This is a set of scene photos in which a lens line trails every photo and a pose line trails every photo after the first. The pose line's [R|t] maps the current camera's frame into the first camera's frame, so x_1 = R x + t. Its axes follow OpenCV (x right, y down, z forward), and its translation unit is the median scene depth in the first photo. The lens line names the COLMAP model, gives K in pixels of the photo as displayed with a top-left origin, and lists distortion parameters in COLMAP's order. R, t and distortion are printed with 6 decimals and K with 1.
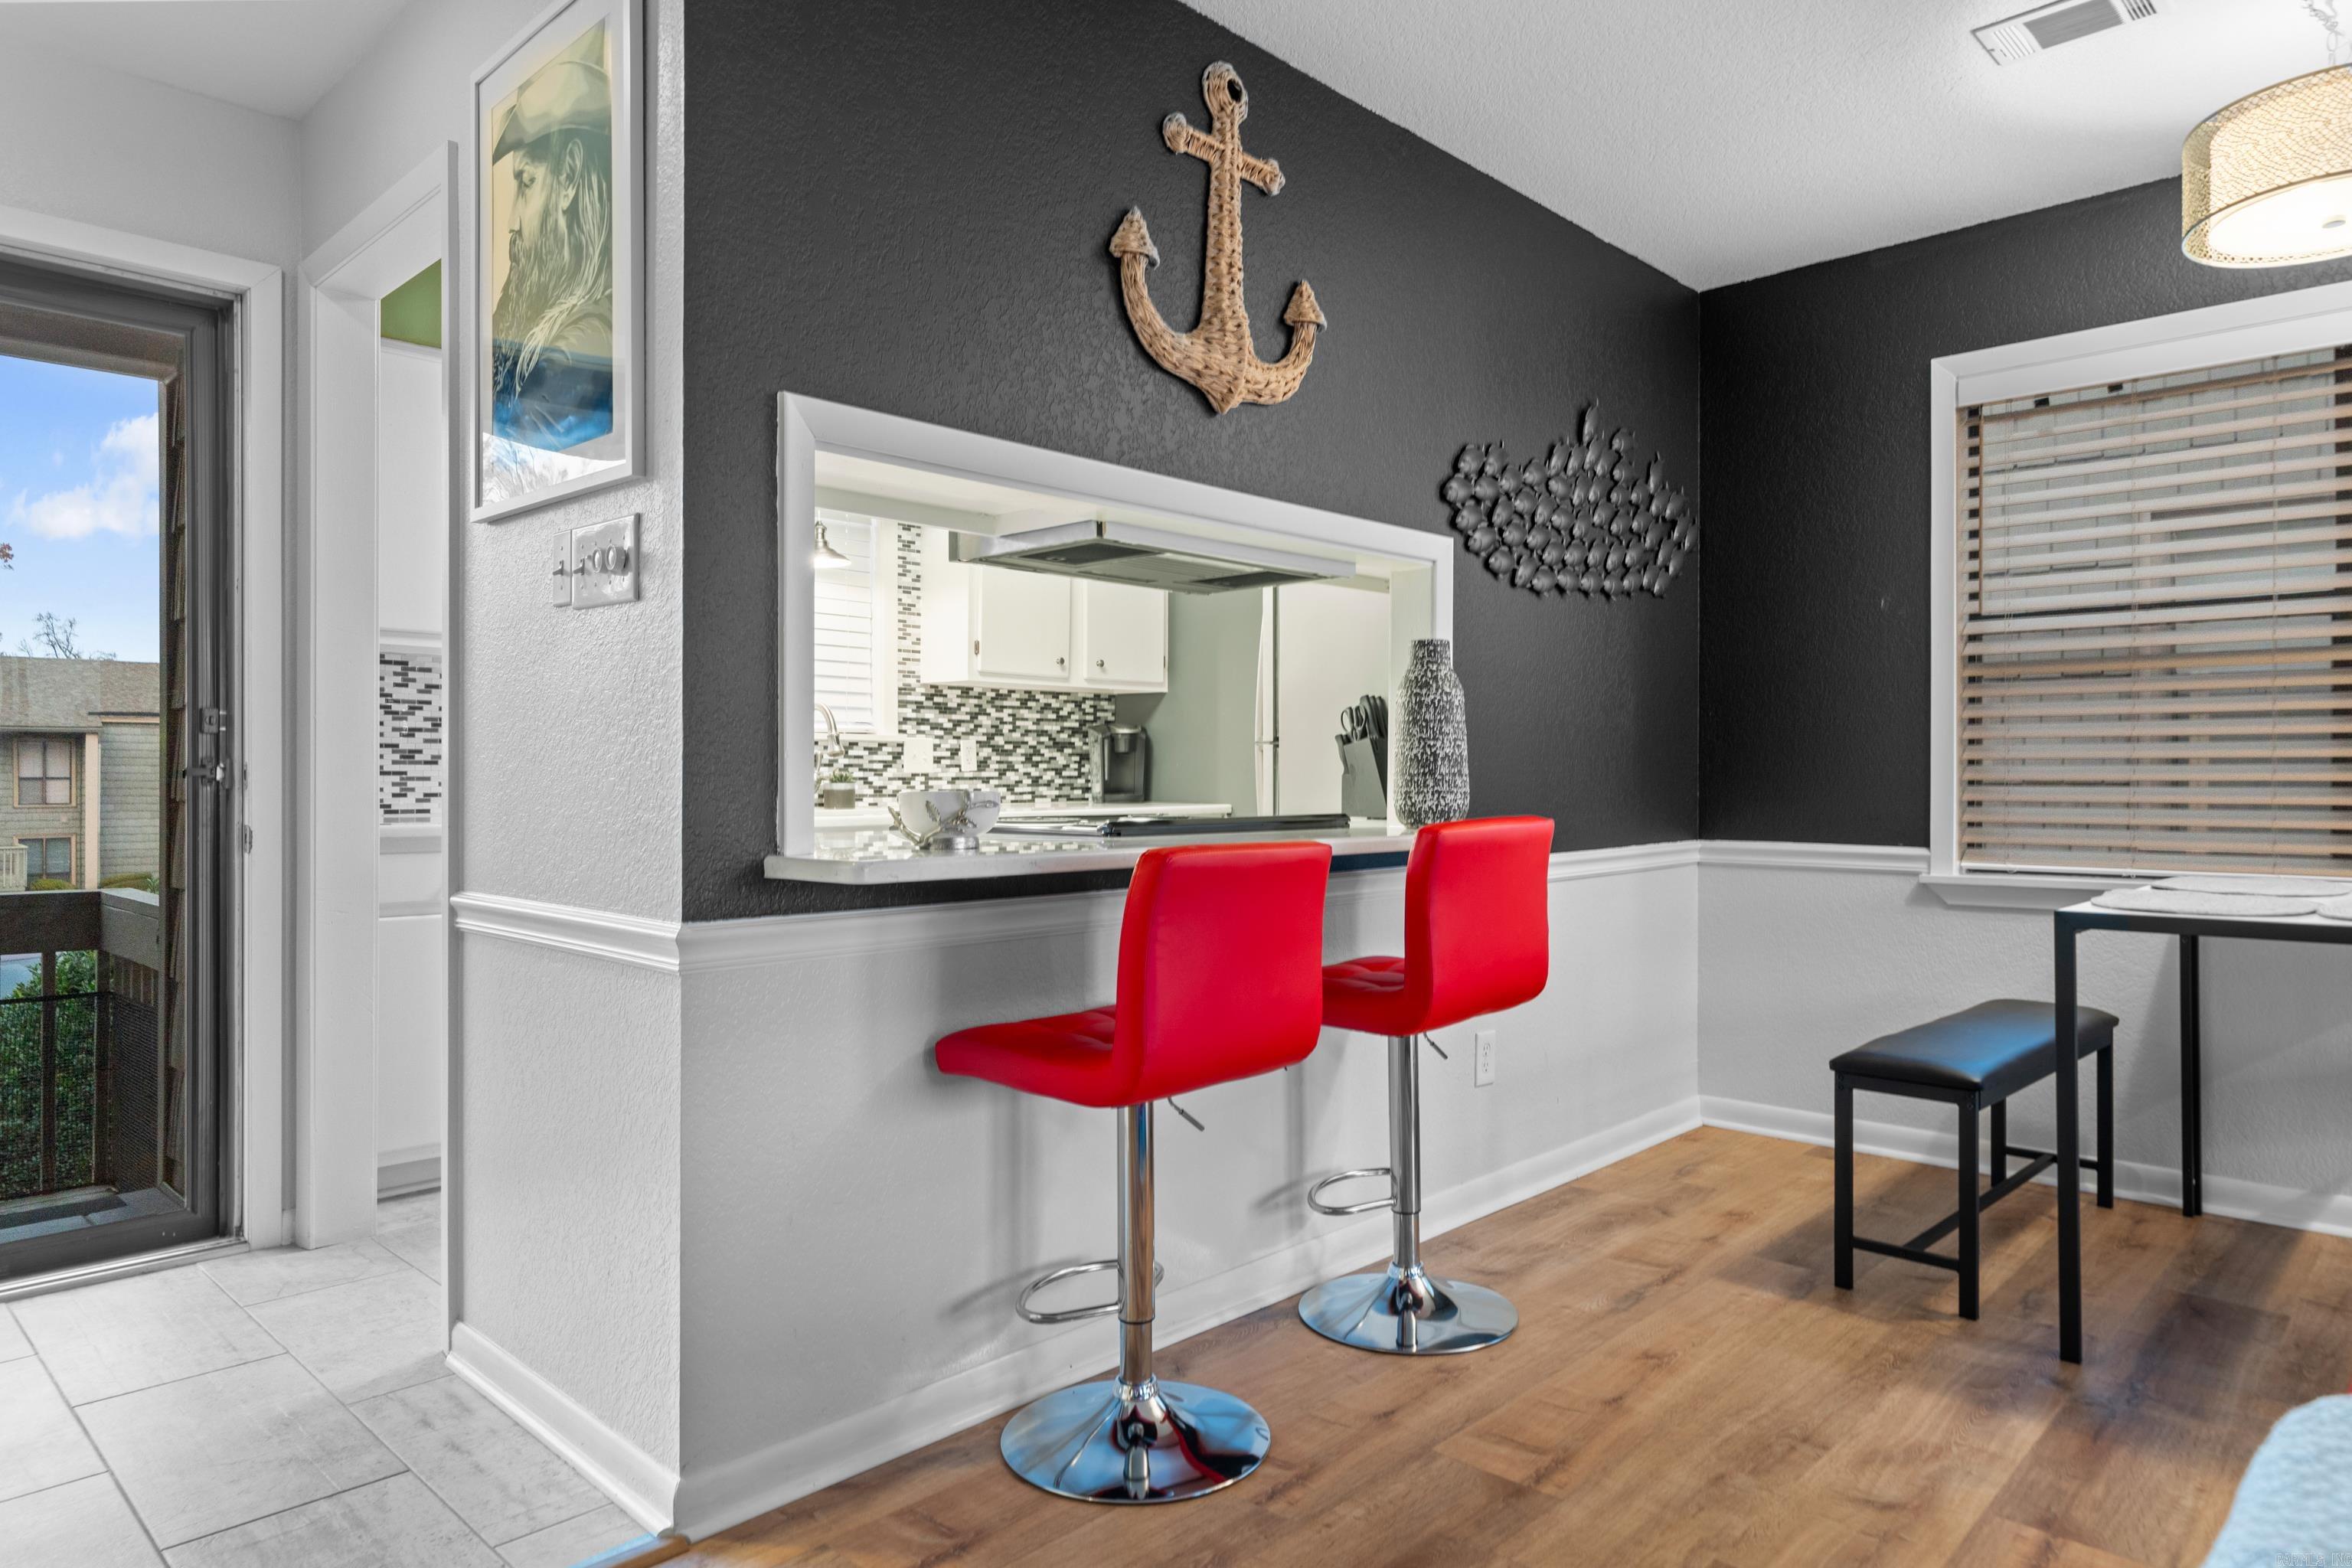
lens RADIAL K [[1416.4, 0, 1194.9], [0, 1416.4, 769.9], [0, 0, 1]] dist [0.012303, -0.004261]
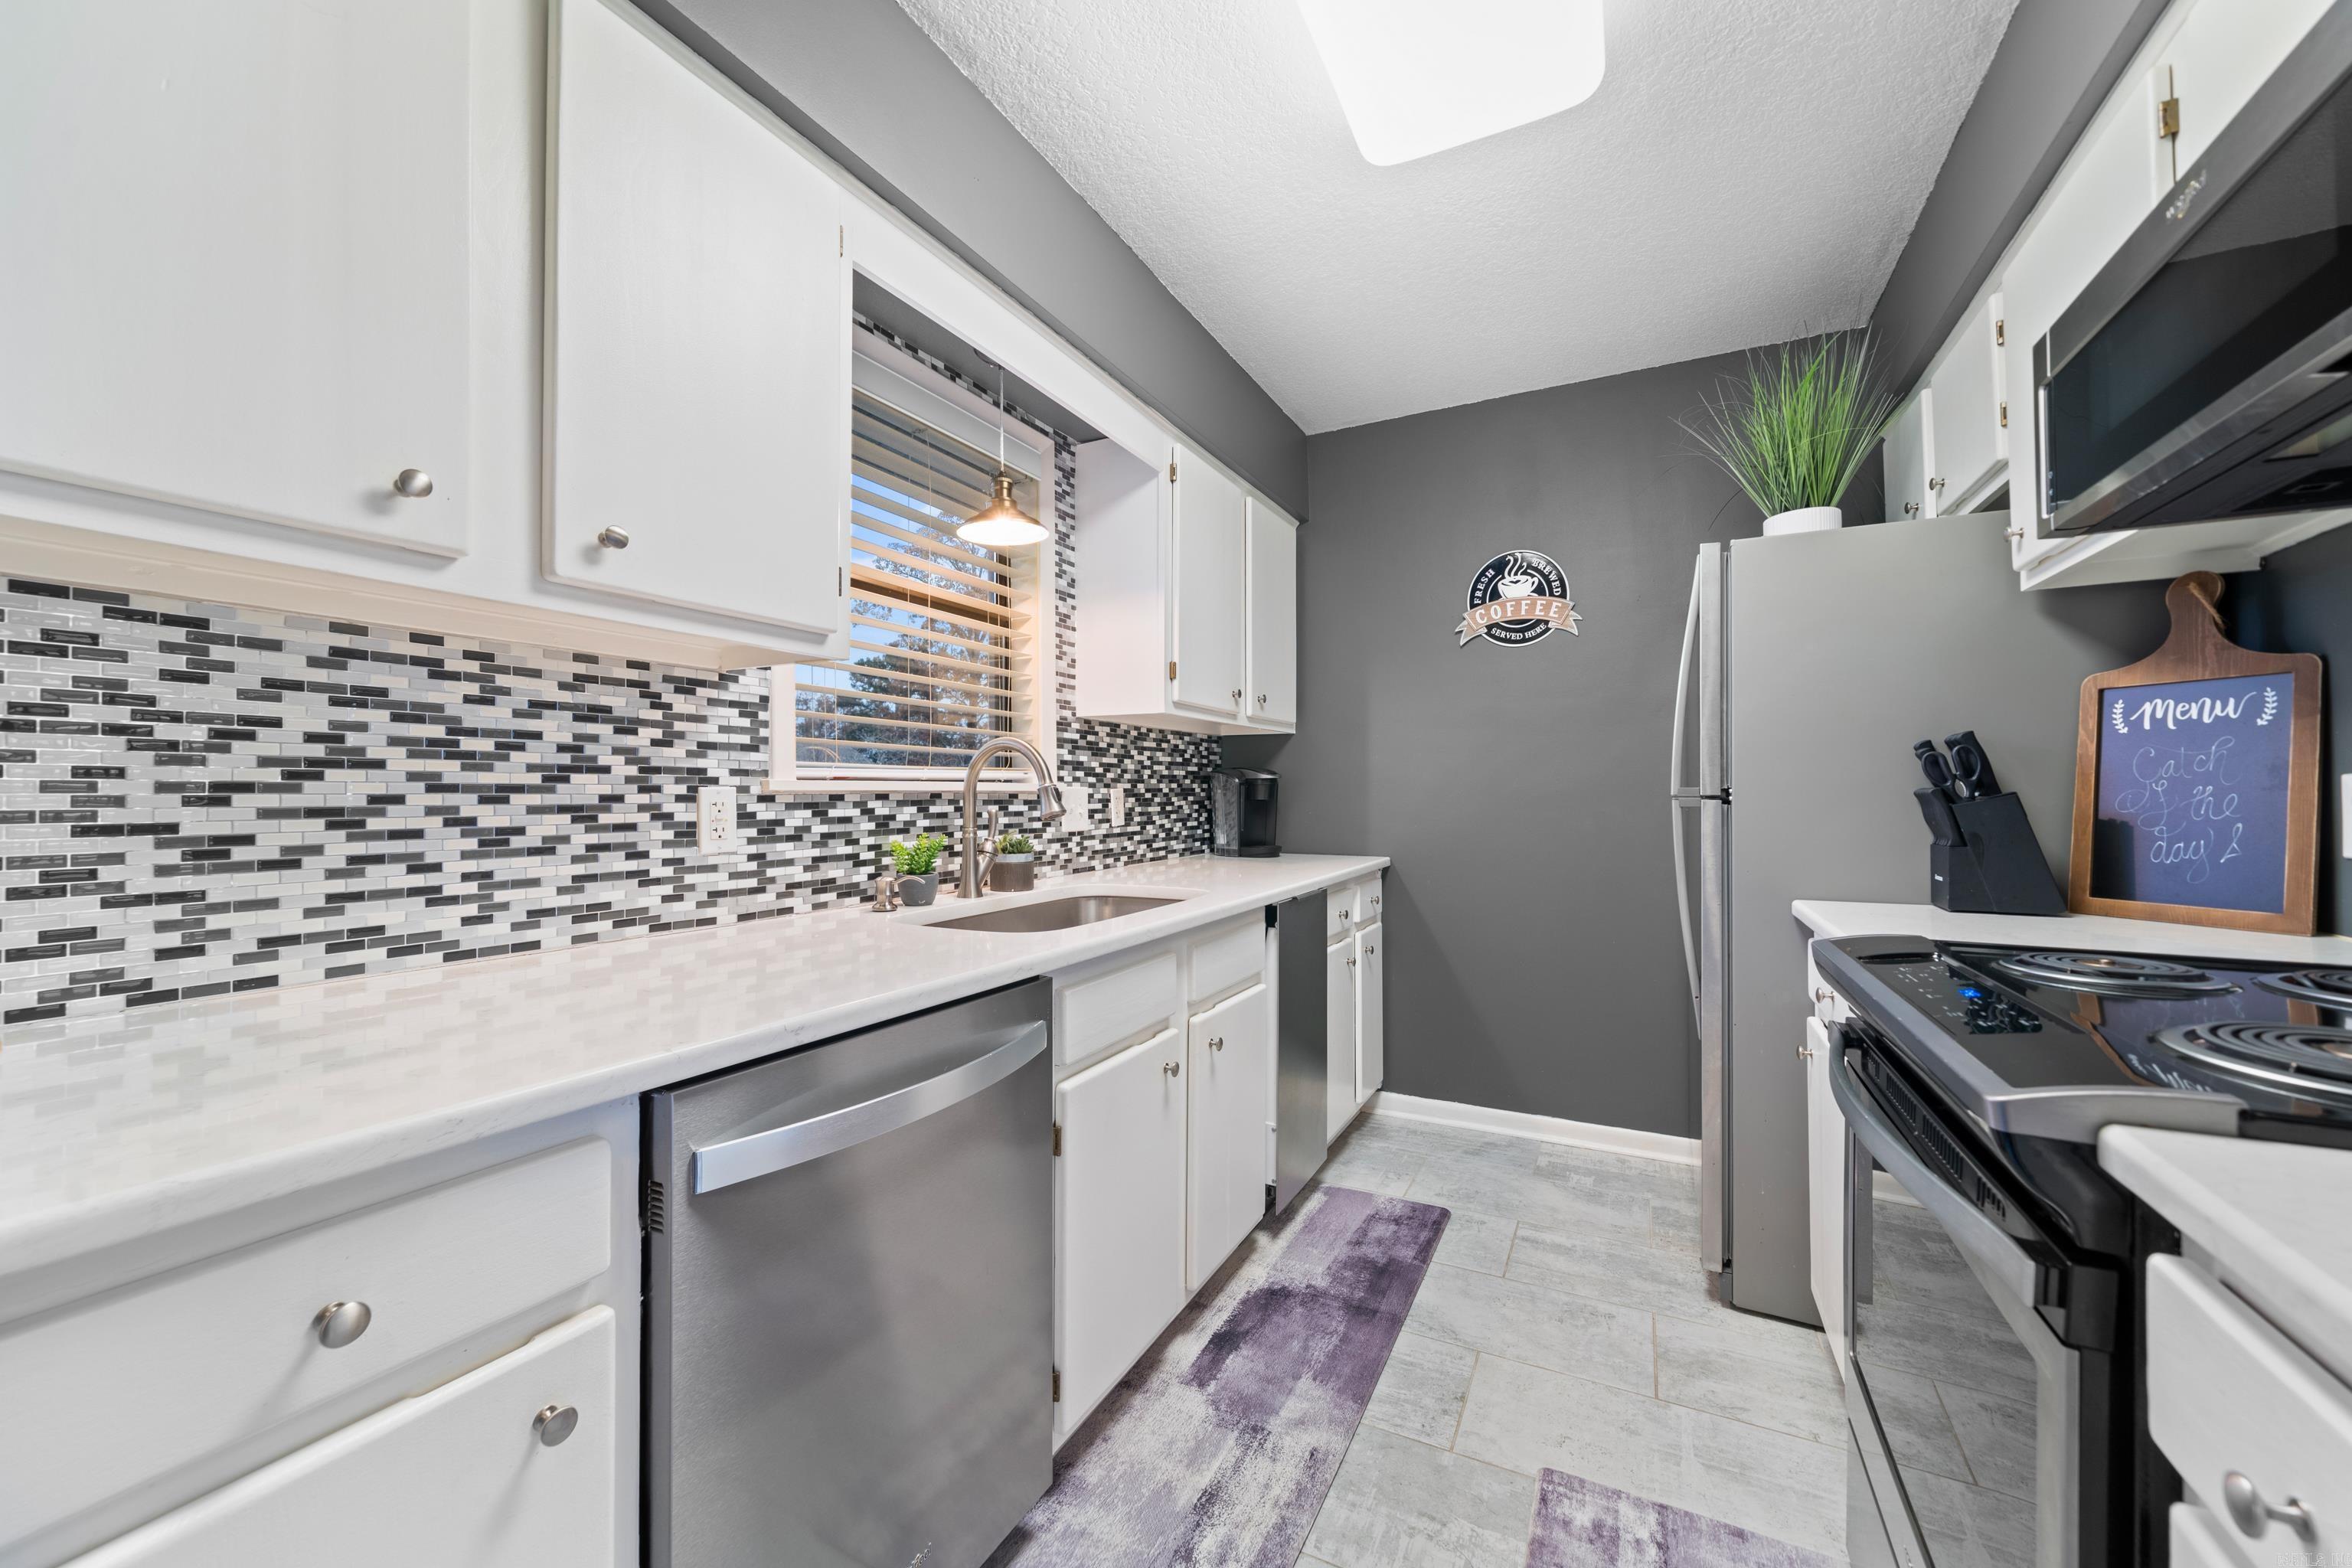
lens RADIAL K [[876.5, 0, 1194.4], [0, 876.5, 792.0], [0, 0, 1]] dist [-0.005489, 0.000562]
pose [[0.961208, -0.005845, 0.275763, -0.362181], [0.006101, 0.999981, -0.000071, -0.026165], [-0.275758, 0.001751, 0.961226, 0.704042]]
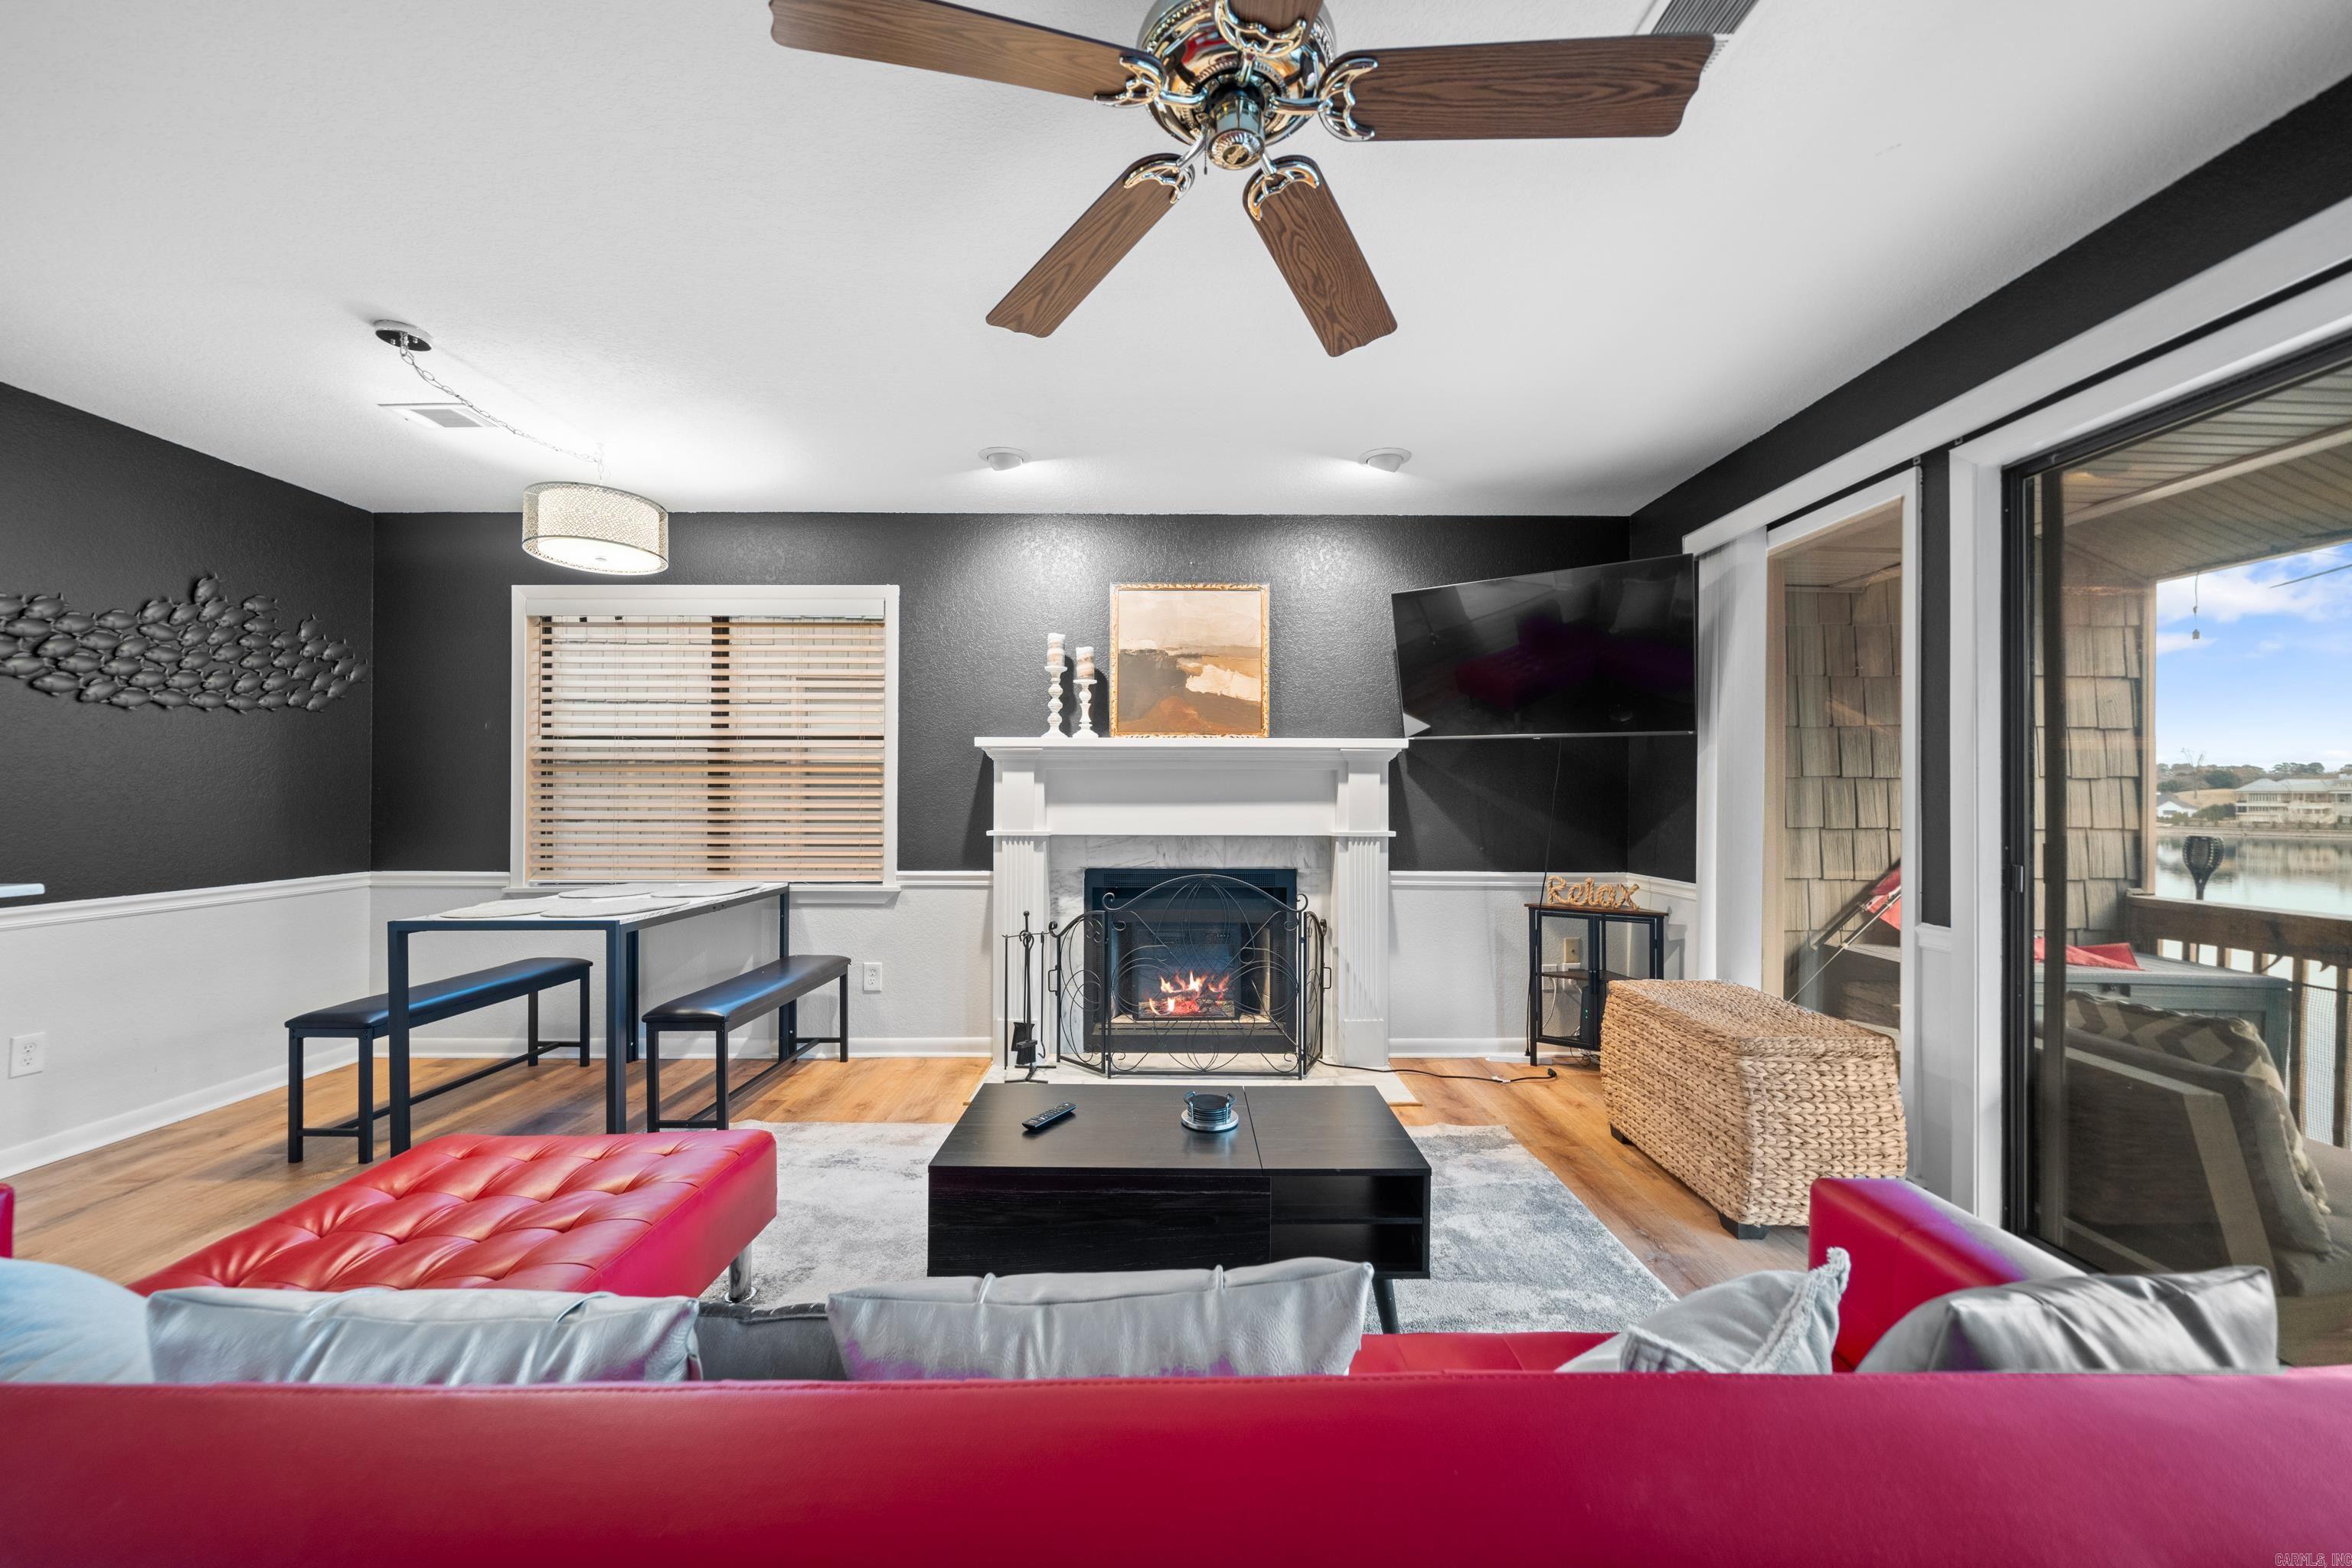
lens RADIAL K [[876.5, 0, 1168.1], [0, 876.5, 790.3], [0, 0, 1]] dist [-0.005489, 0.000562]
pose [[0.722822, 0.007483, 0.690994, 0.361851], [-0.004742, 0.999972, -0.005868, -0.039901], [-0.691018, 0.000965, 0.722837, -0.289701]]
